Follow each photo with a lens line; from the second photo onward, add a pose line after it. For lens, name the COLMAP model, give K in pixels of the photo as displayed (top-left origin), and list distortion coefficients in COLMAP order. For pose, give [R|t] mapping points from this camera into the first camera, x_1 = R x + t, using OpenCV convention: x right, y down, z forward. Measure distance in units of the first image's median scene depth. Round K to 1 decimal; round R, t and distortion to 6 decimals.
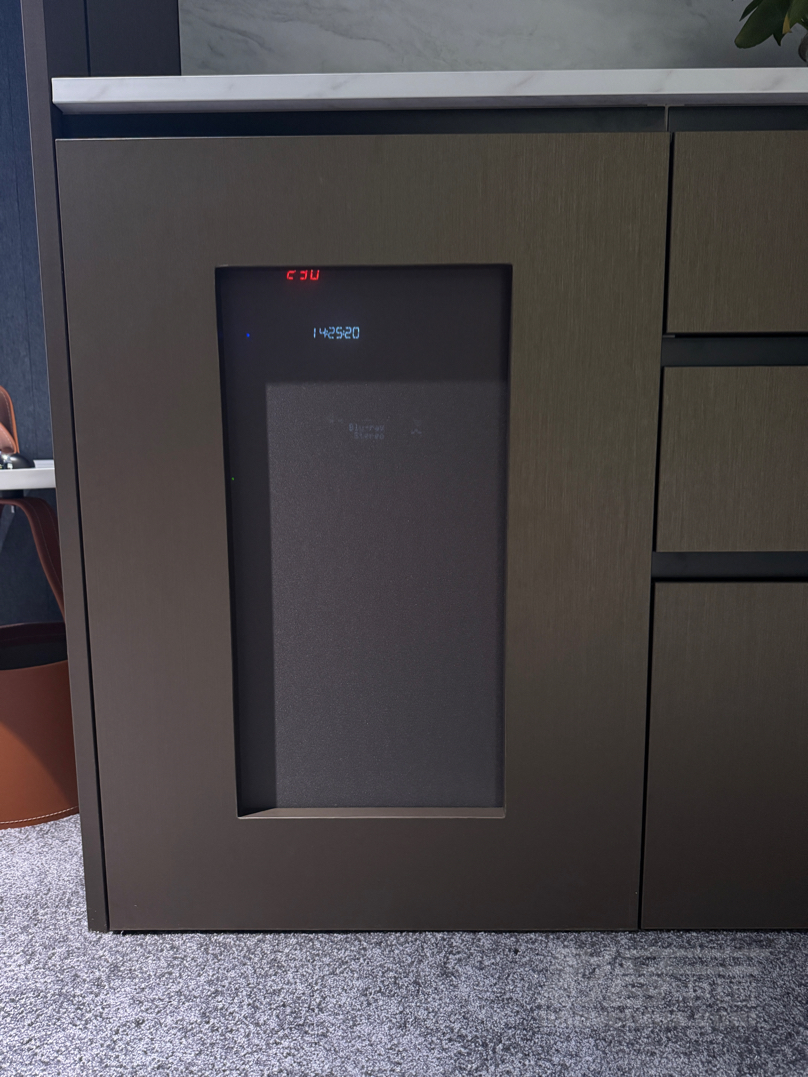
lens RADIAL K [[777.7, 0, 404.0], [0, 777.7, 538.5], [0, 0, 1]] dist [-0.007168, -0.004310]
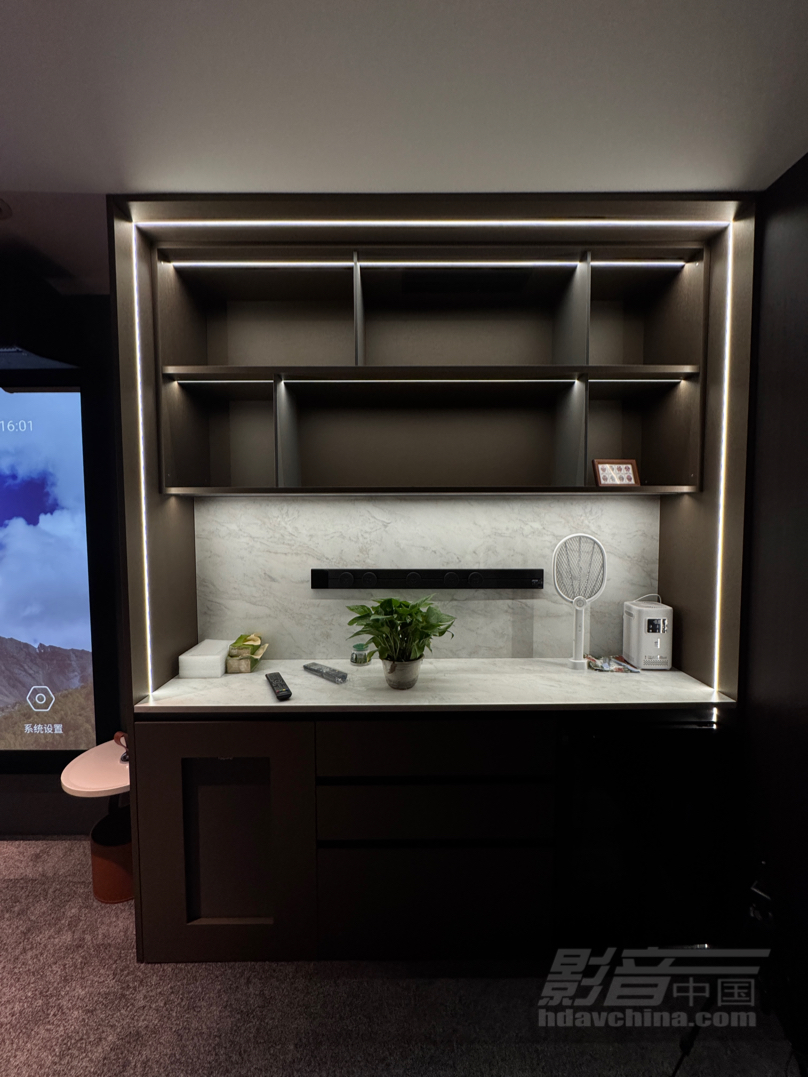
lens RADIAL K [[429.7, 0, 405.0], [0, 429.7, 536.5], [0, 0, 1]] dist [-0.003679, 0.000430]
pose [[0.999778, 0.002823, 0.020857, 0.609143], [-0.000836, 0.995509, -0.094666, -1.005758], [-0.021031, 0.094627, 0.995291, -0.851853]]
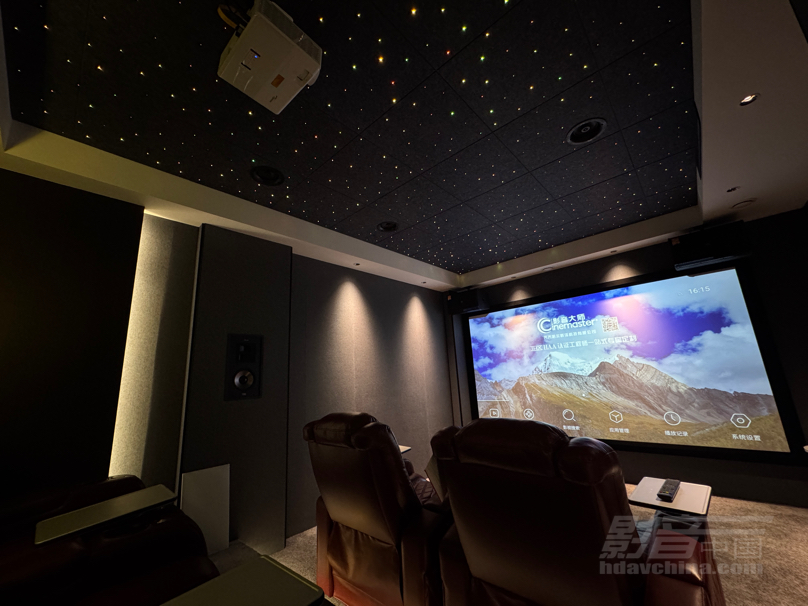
lens RADIAL K [[322.3, 0, 404.0], [0, 322.3, 303.0], [0, 0, 1]] dist [-0.003679, 0.000430]
pose [[0.751334, -0.180595, -0.634730, -1.605193], [-0.045912, 0.945191, -0.323275, -0.265286], [0.658323, 0.272029, 0.701863, -3.534606]]
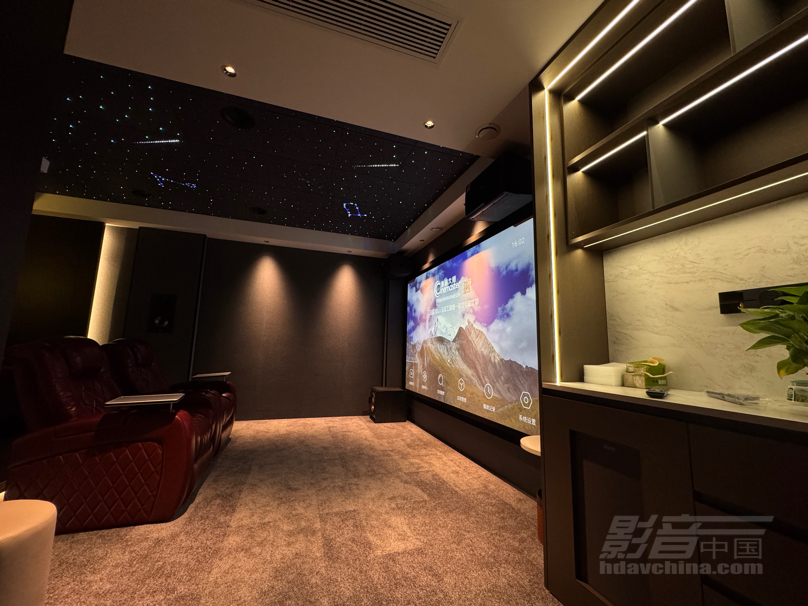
lens RADIAL K [[322.3, 0, 404.0], [0, 322.3, 303.0], [0, 0, 1]] dist [-0.003679, 0.000430]
pose [[0.349445, -0.111465, -0.930303, 1.054537], [-0.165274, 0.969996, -0.178302, -0.497395], [0.922265, 0.216061, 0.320538, -0.513754]]
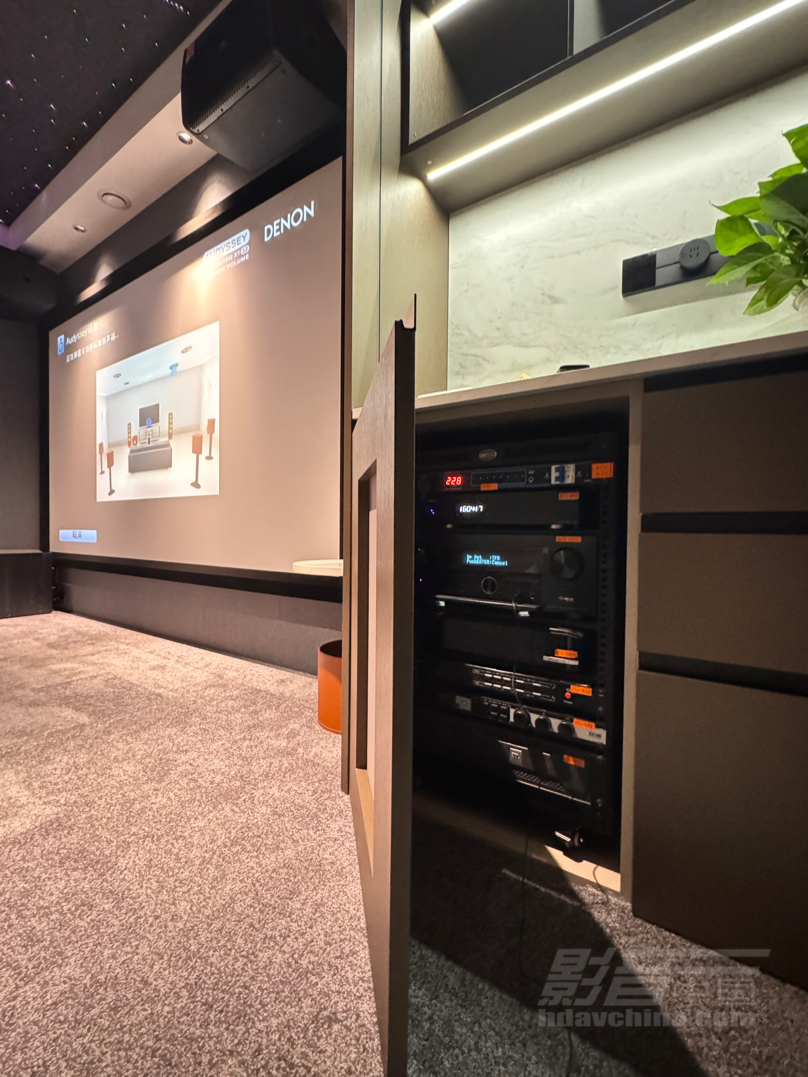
lens RADIAL K [[460.3, 0, 404.2], [0, 460.3, 536.8], [0, 0, 1]] dist [-0.002128, -0.000201]
pose [[0.837962, 0.024885, -0.545160, 0.403525], [-0.097215, 0.989789, -0.104247, -0.060196], [0.537000, 0.140353, 0.831825, -0.037408]]
